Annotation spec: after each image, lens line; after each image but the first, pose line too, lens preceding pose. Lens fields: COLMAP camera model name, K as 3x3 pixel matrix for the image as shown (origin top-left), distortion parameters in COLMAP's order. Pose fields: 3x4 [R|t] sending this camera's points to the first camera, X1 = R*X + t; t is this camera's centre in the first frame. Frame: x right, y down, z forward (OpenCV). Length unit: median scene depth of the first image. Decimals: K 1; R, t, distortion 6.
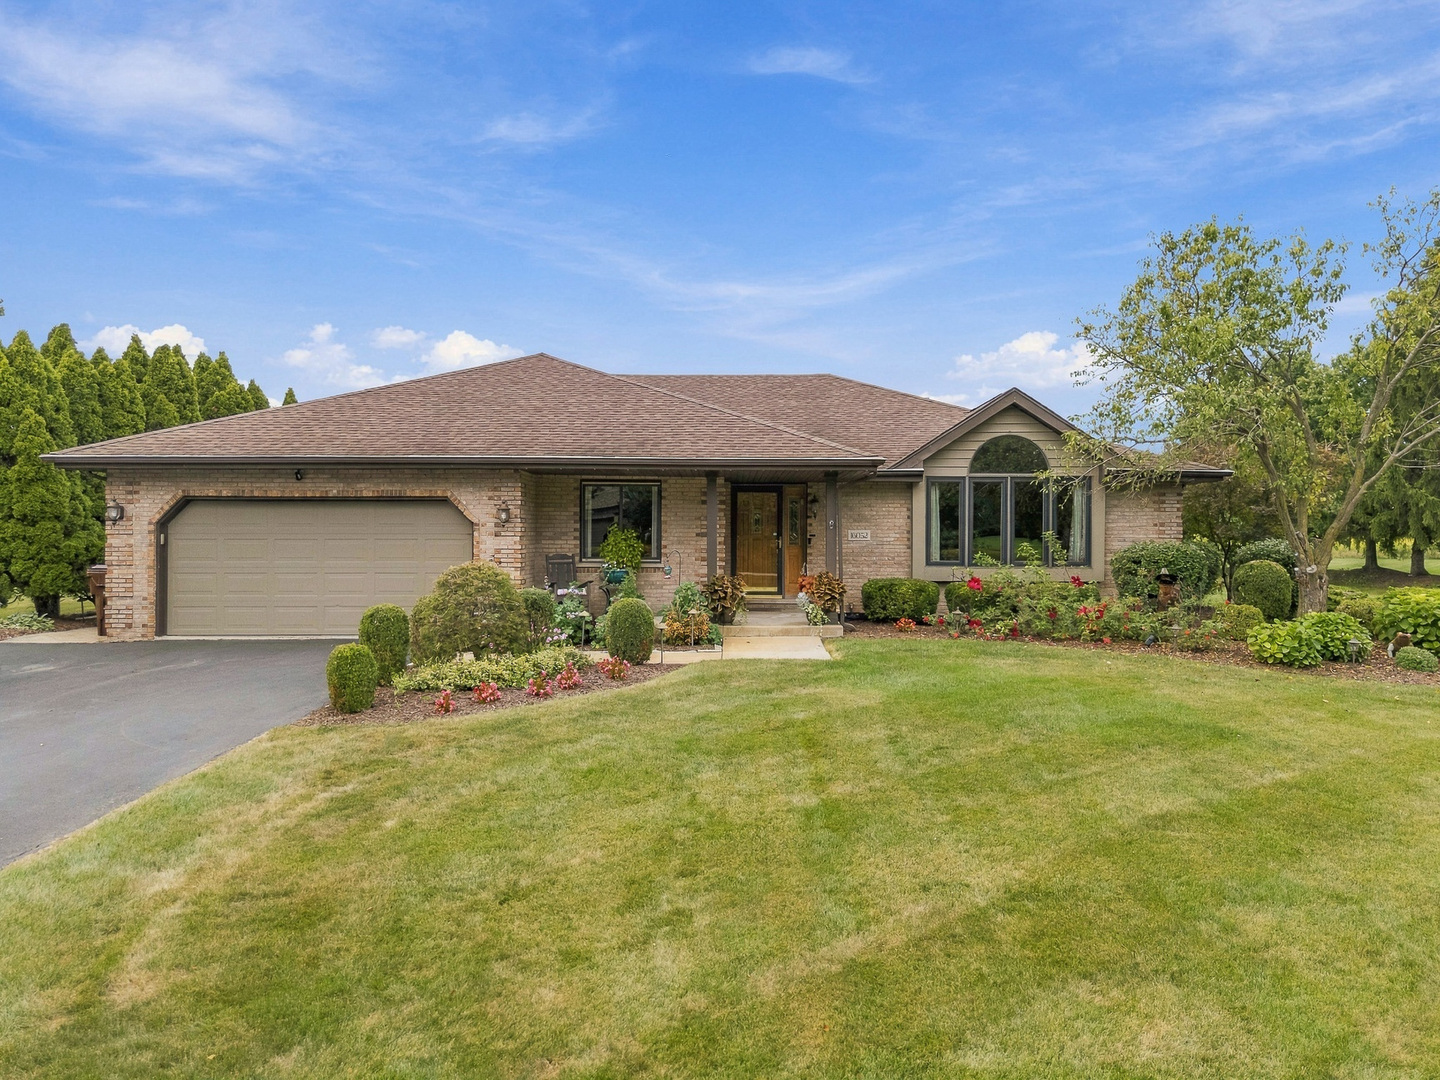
lens RADIAL K [[1060.9, 0, 720.0], [0, 1060.9, 540.0], [0, 0, 1]] dist [0.072022, -0.072497]
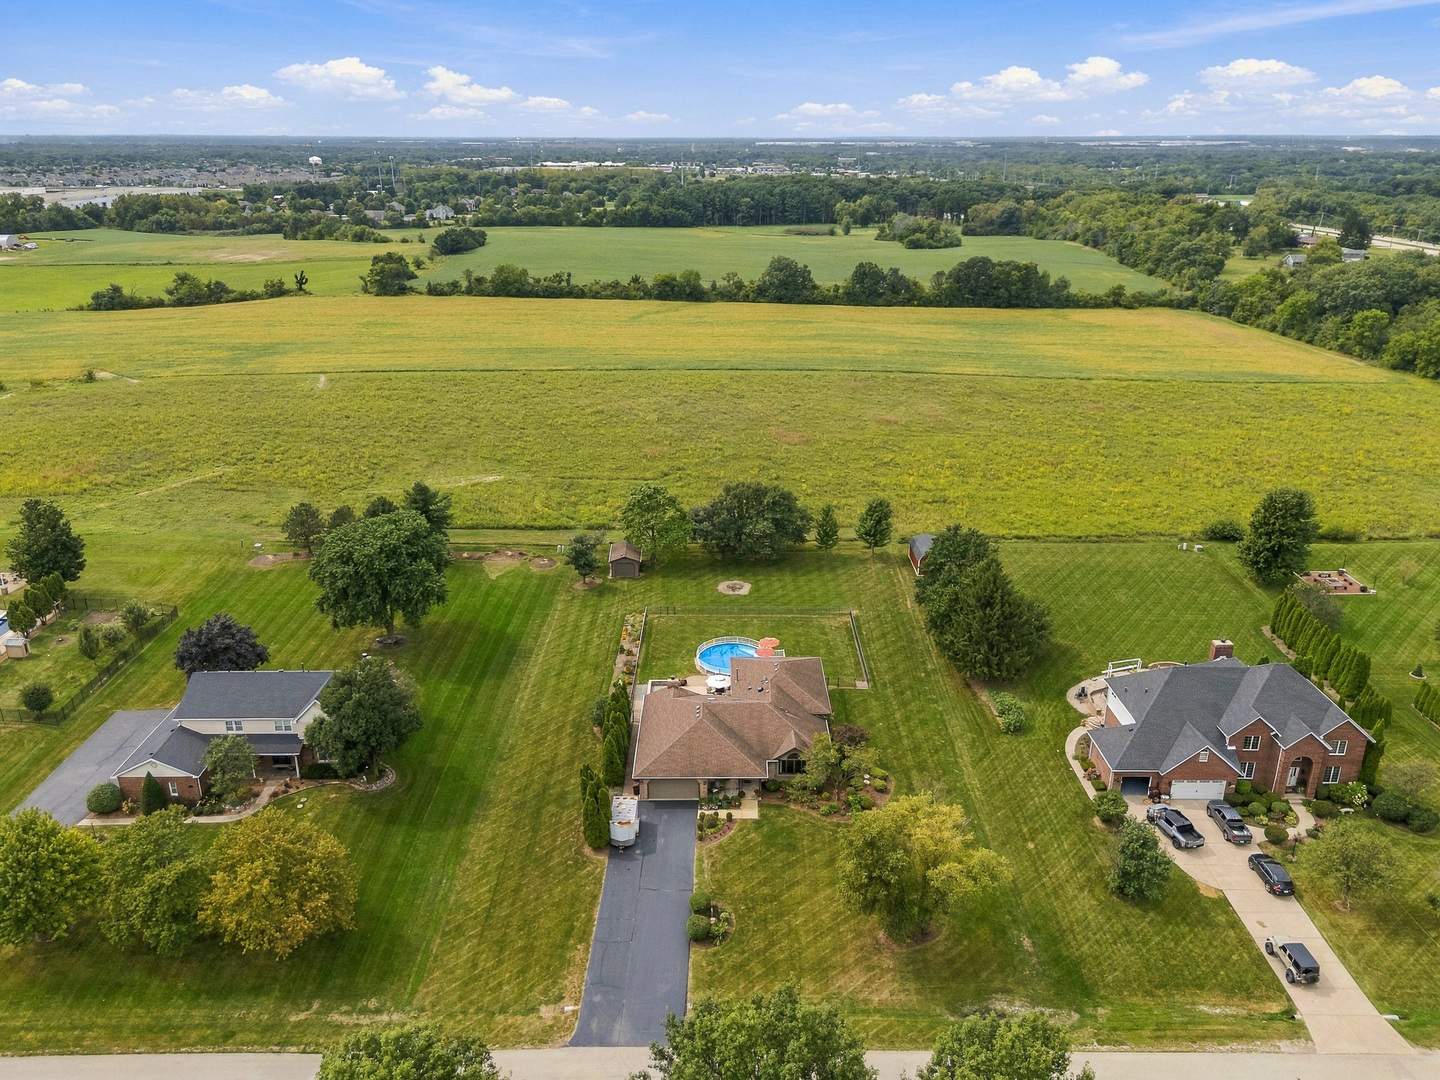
lens RADIAL K [[1060.9, 0, 720.0], [0, 1060.9, 540.0], [0, 0, 1]] dist [0.072022, -0.072497]
pose [[0.999963, -0.007169, 0.004796, -0.150834], [0.004995, 0.934626, 0.355597, -3.784659], [-0.007032, -0.355560, 0.934627, -4.542971]]
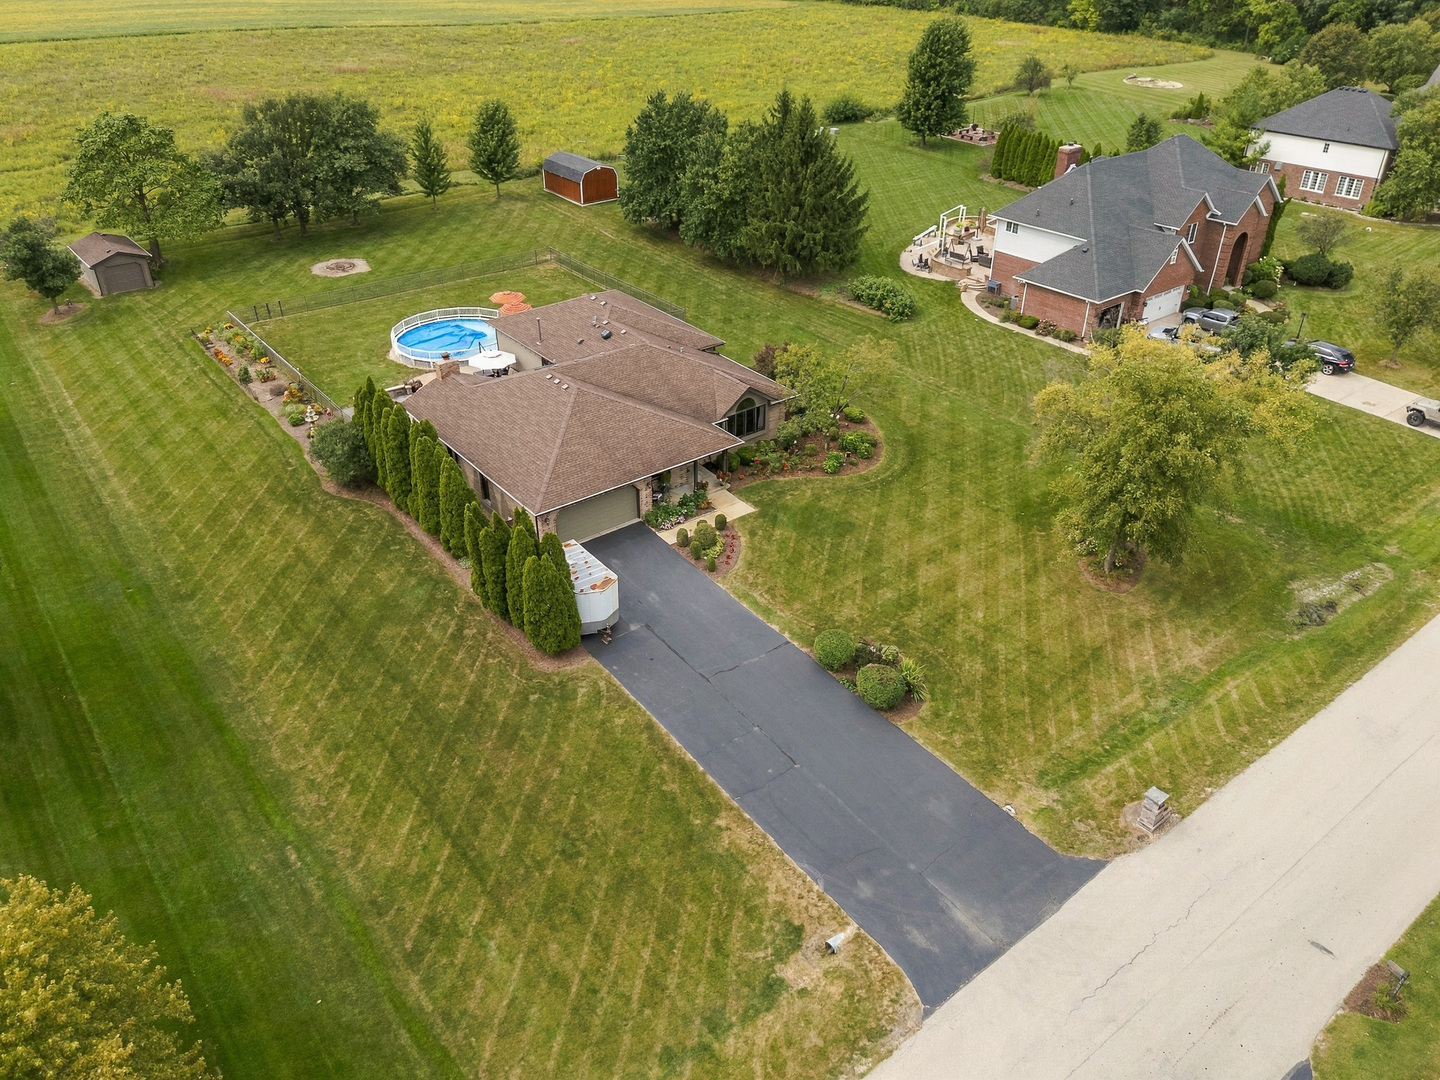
lens RADIAL K [[1060.9, 0, 720.0], [0, 1060.9, 540.0], [0, 0, 1]] dist [0.072022, -0.072497]
pose [[0.786486, -0.331241, 0.521266, -1.963154], [0.006076, 0.848117, 0.529773, -1.765444], [-0.617578, -0.413492, 0.669045, -1.527188]]
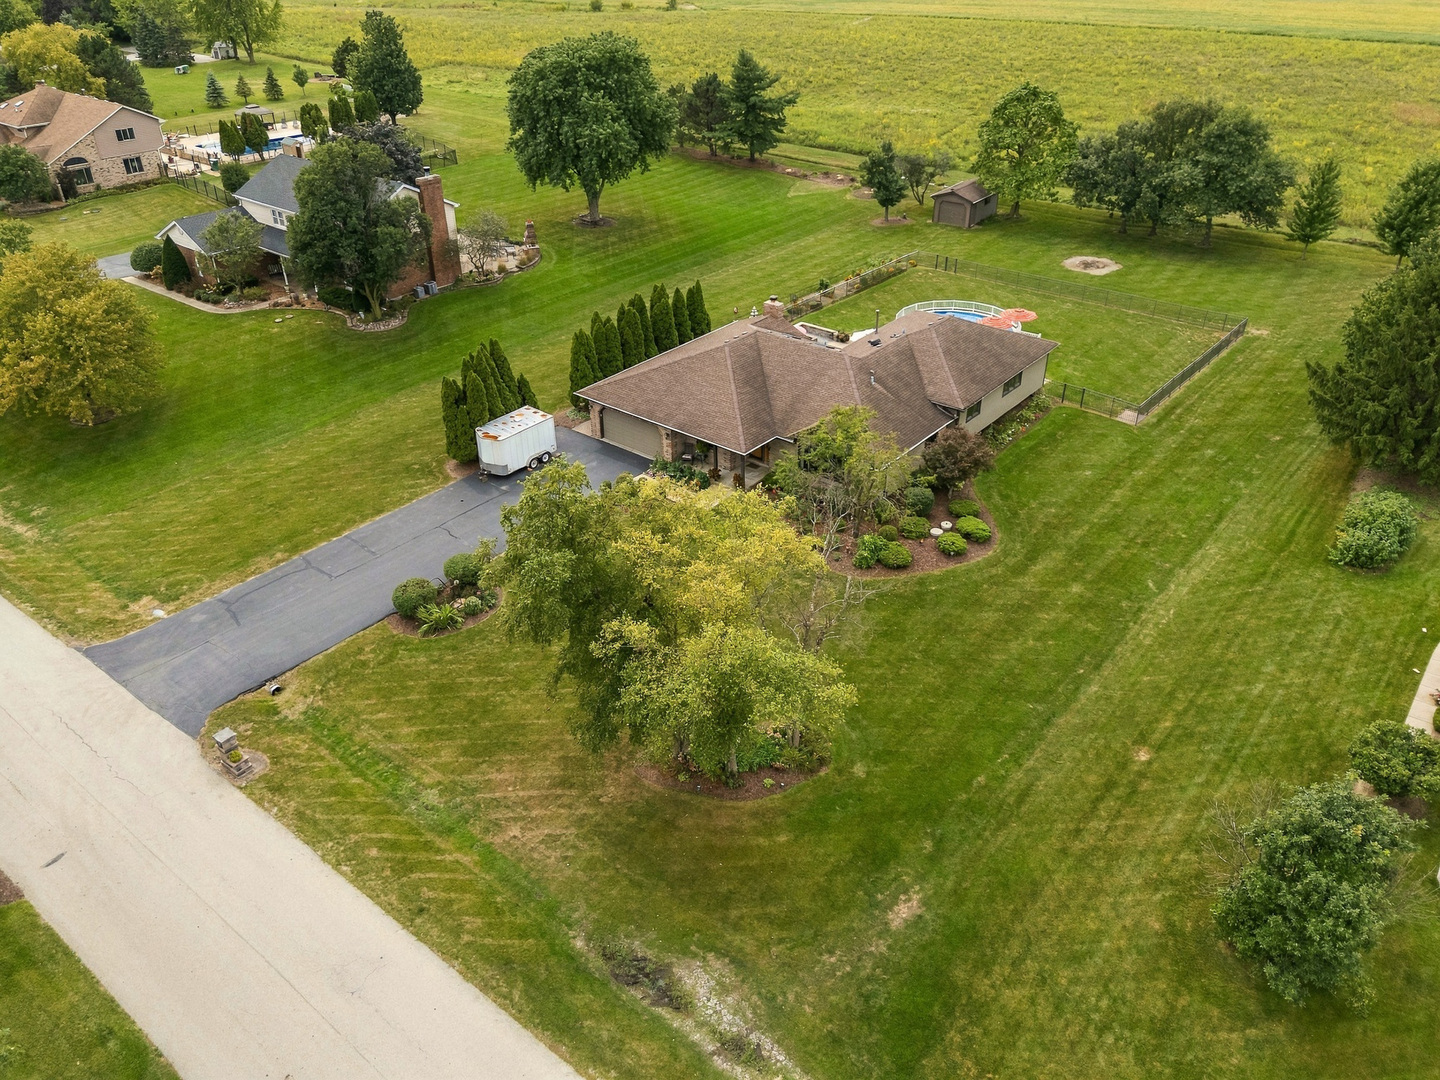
lens RADIAL K [[1060.9, 0, 720.0], [0, 1060.9, 540.0], [0, 0, 1]] dist [0.072022, -0.072497]
pose [[0.782610, 0.319194, -0.534450, 2.141388], [0.006436, 0.854342, 0.519671, -1.725849], [0.622479, -0.410139, 0.666563, -1.543997]]
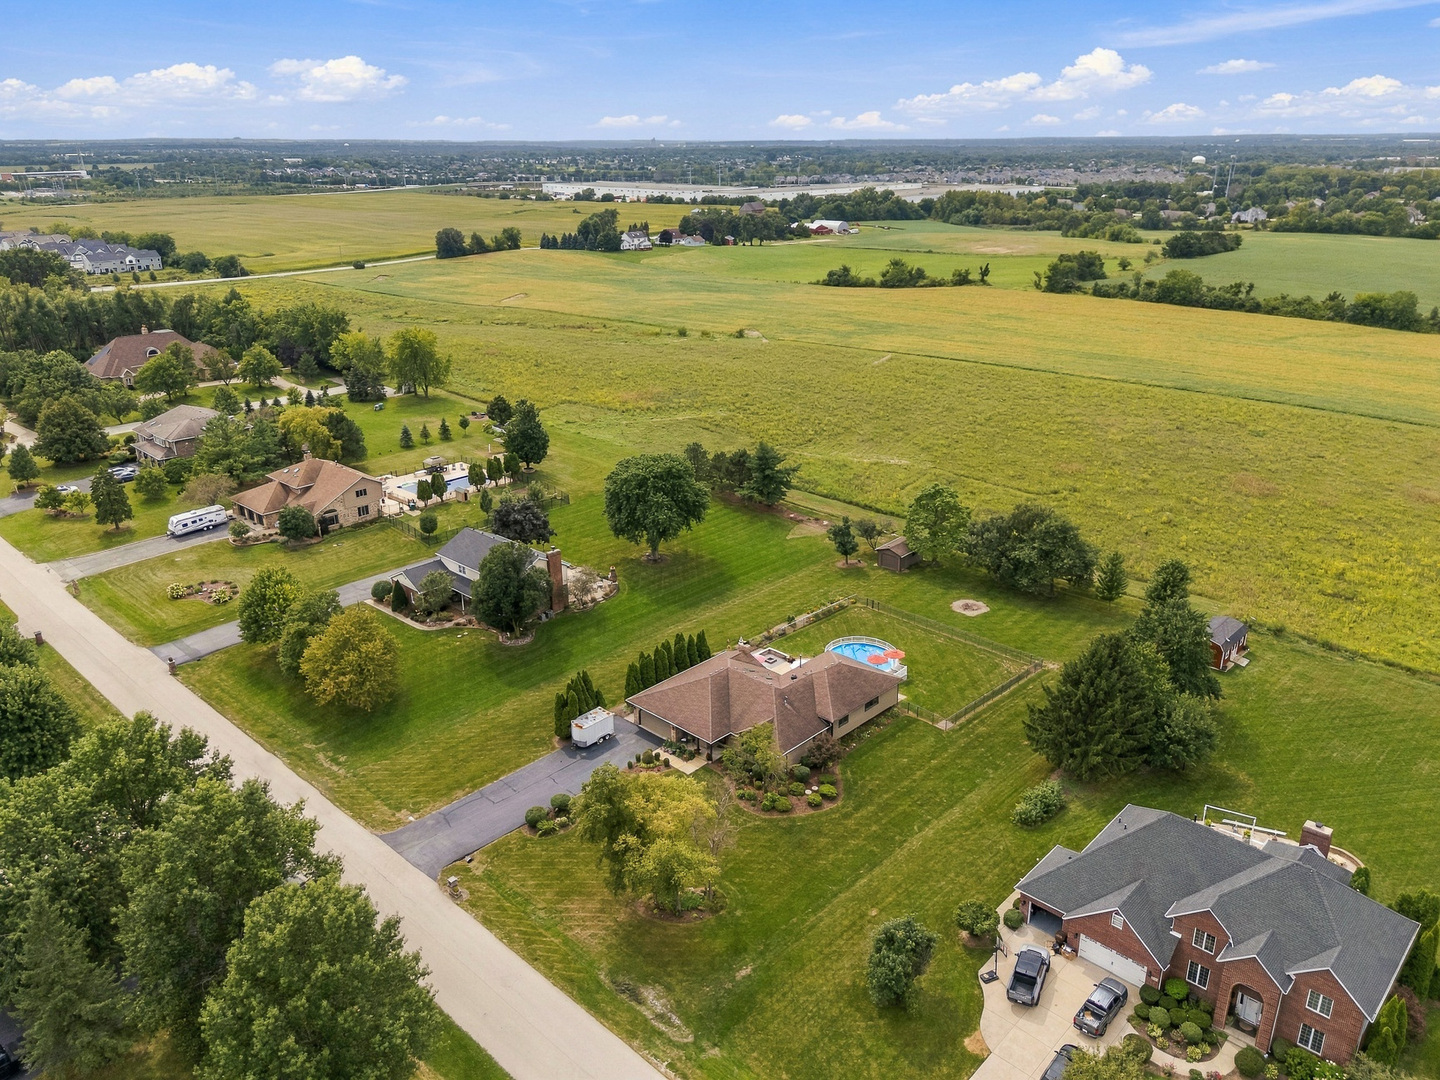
lens RADIAL K [[1060.9, 0, 720.0], [0, 1060.9, 540.0], [0, 0, 1]] dist [0.072022, -0.072497]
pose [[0.727253, 0.234758, -0.644975, 4.337132], [0.008491, 0.936541, 0.350456, -3.730608], [0.686317, -0.260347, 0.679108, -3.230154]]
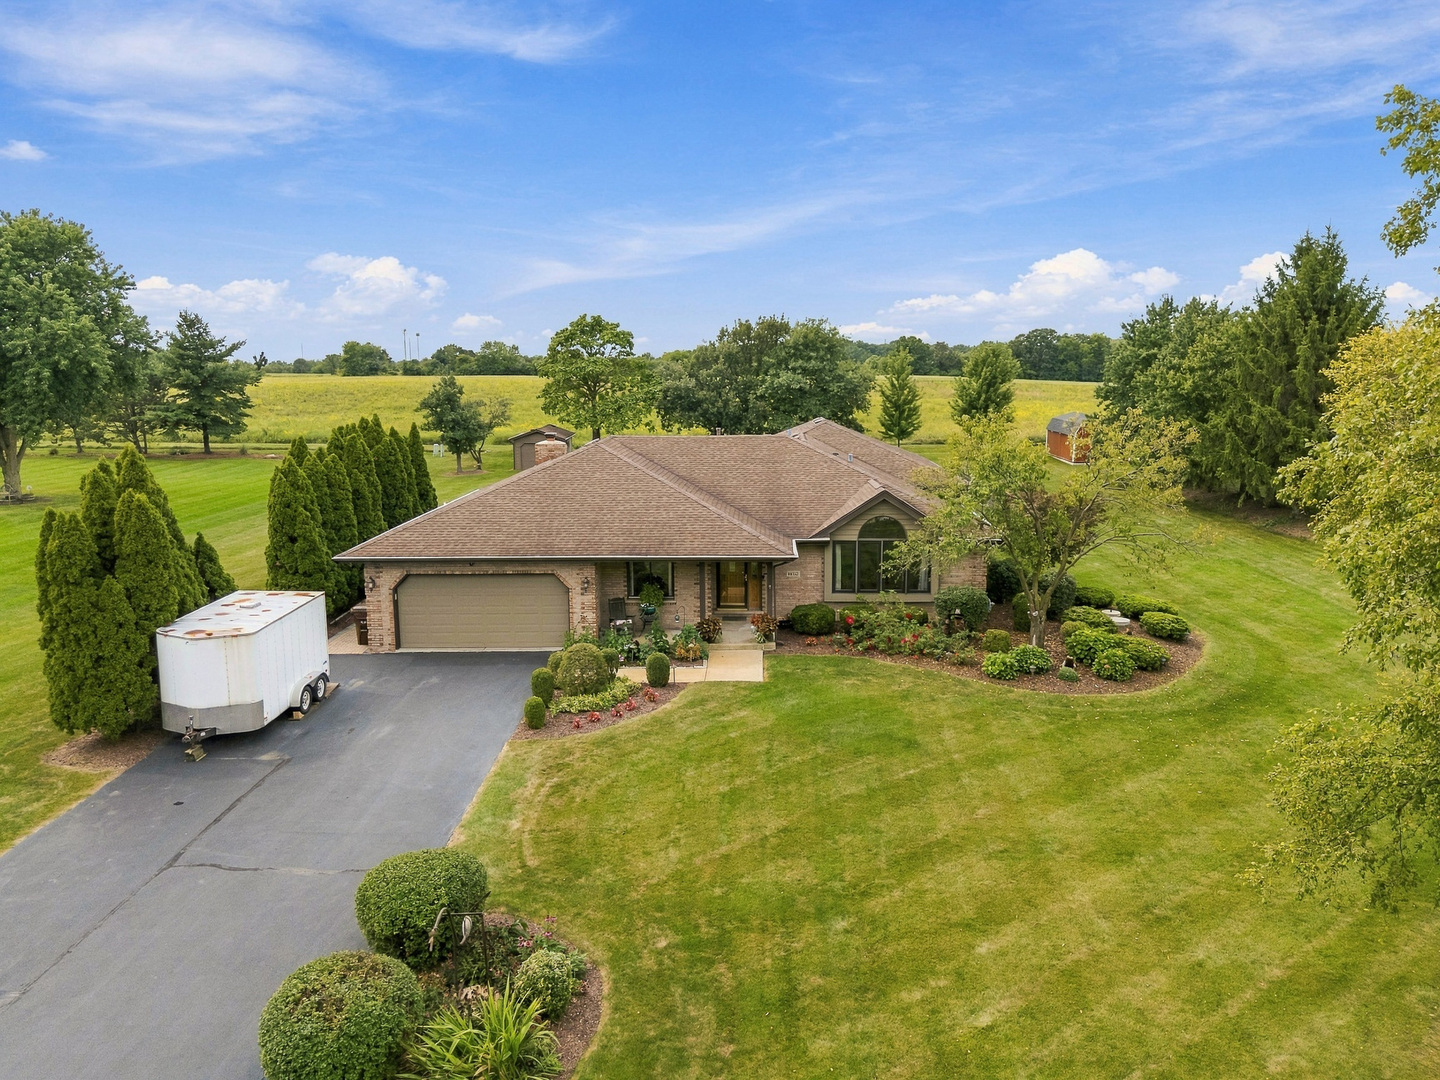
lens RADIAL K [[1060.9, 0, 720.0], [0, 1060.9, 540.0], [0, 0, 1]] dist [0.072022, -0.072497]
pose [[0.999756, -0.006703, -0.021066, 0.066215], [0.010065, 0.986443, 0.163794, -0.424011], [0.019682, -0.163966, 0.986270, -0.812632]]
